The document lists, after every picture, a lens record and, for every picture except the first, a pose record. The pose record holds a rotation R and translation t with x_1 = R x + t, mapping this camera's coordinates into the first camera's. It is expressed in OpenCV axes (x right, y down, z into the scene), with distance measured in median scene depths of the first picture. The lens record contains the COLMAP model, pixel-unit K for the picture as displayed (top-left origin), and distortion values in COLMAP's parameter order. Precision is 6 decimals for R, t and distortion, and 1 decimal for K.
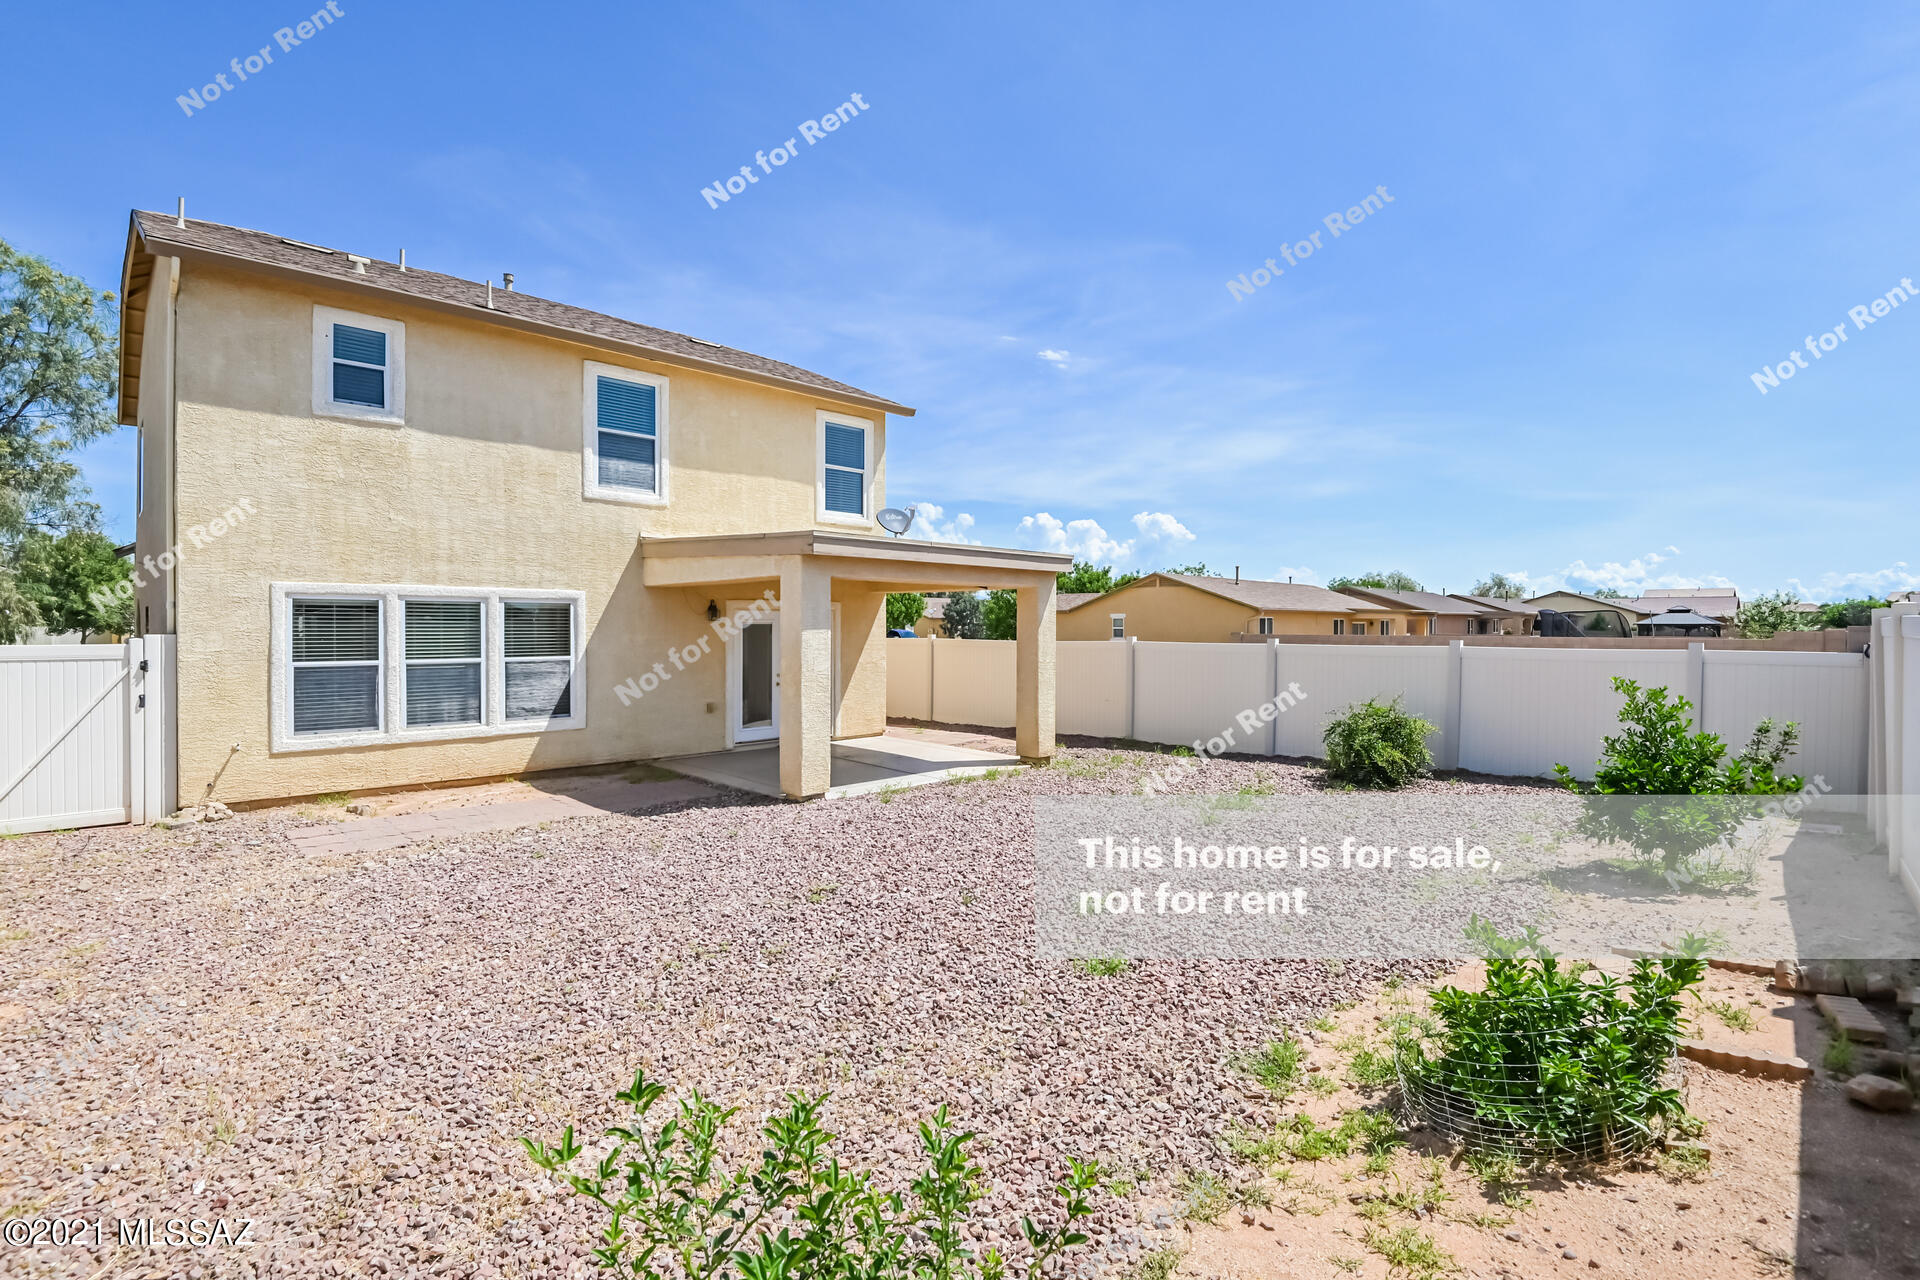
lens RADIAL K [[860.3, 0, 958.3], [0, 860.3, 639.3], [0, 0, 1]] dist [-0.004553, -0.000387]
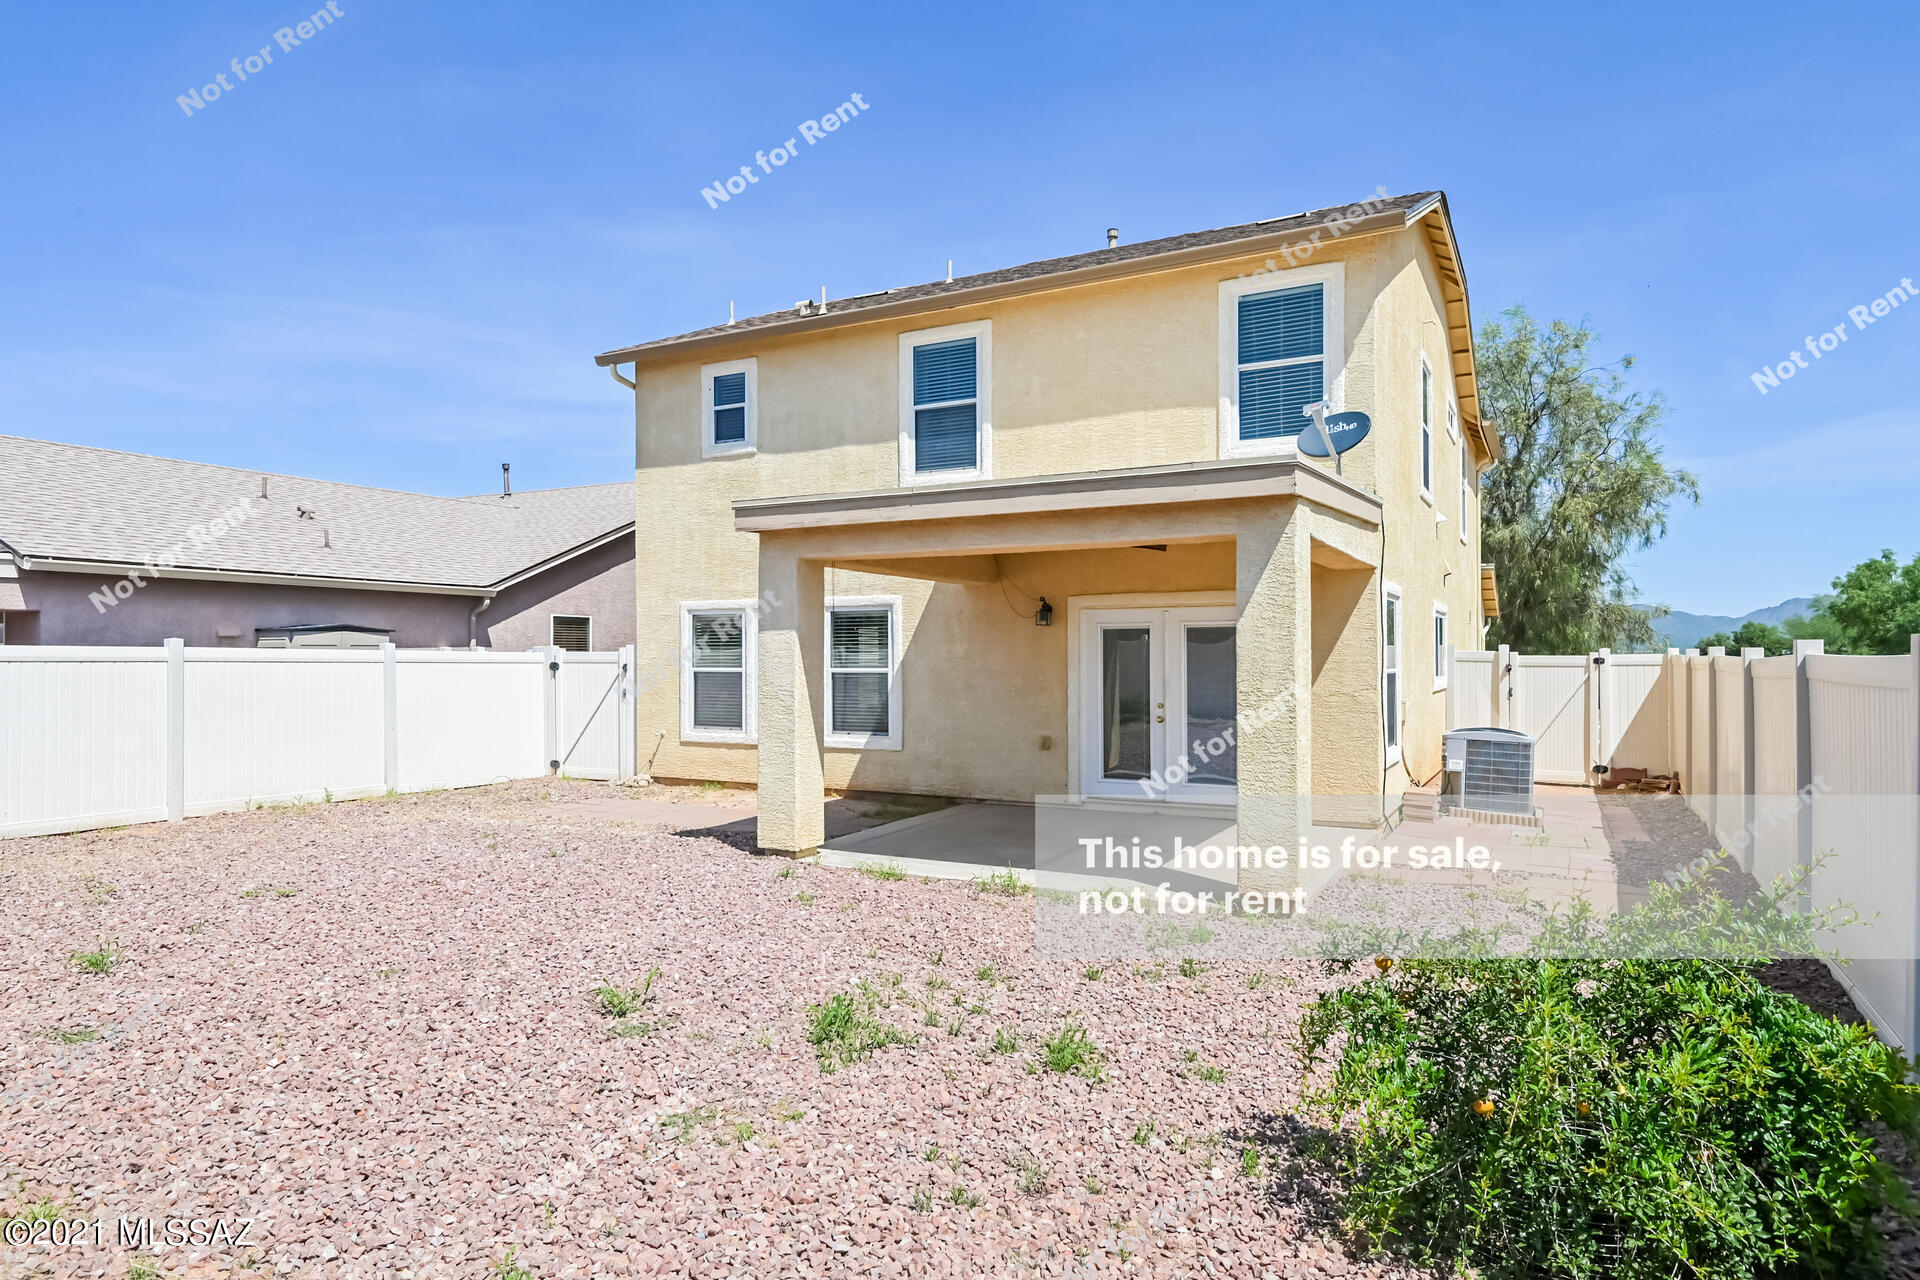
lens RADIAL K [[1190.6, 0, 958.2], [0, 1190.6, 645.6], [0, 0, 1]] dist [0.060224, 0.000425]
pose [[0.286214, -0.000299, -0.958166, 0.791145], [-0.004071, 0.999991, -0.001528, -0.002895], [0.958157, 0.004338, 0.286210, 0.736292]]
